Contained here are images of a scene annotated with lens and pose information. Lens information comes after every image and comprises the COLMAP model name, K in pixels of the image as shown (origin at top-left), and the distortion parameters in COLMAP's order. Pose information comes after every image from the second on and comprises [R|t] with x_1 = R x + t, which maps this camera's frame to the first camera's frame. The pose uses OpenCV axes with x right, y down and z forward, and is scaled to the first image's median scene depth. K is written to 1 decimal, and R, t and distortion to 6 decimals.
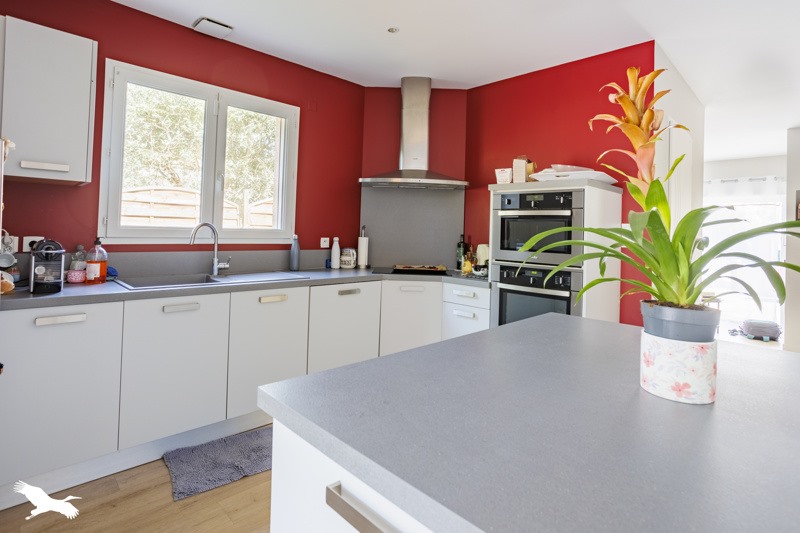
lens RADIAL K [[417.8, 0, 408.0], [0, 417.8, 222.7], [0, 0, 1]] dist [-0.007647, -0.000406]
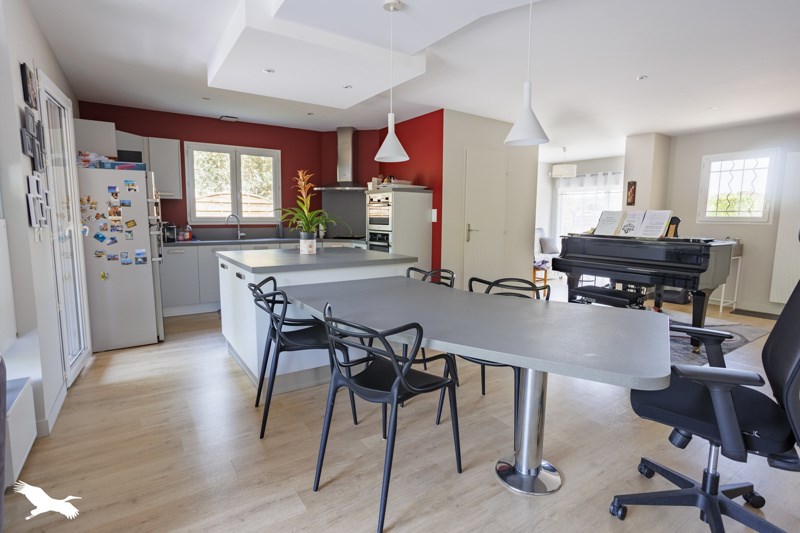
lens RADIAL K [[417.8, 0, 400.7], [0, 417.8, 268.4], [0, 0, 1]] dist [-0.007647, -0.000406]
pose [[0.980665, 0.001032, -0.195692, 0.748049], [0.024934, 0.991177, 0.130182, 0.017471], [0.194100, -0.132544, 0.971986, -0.909261]]
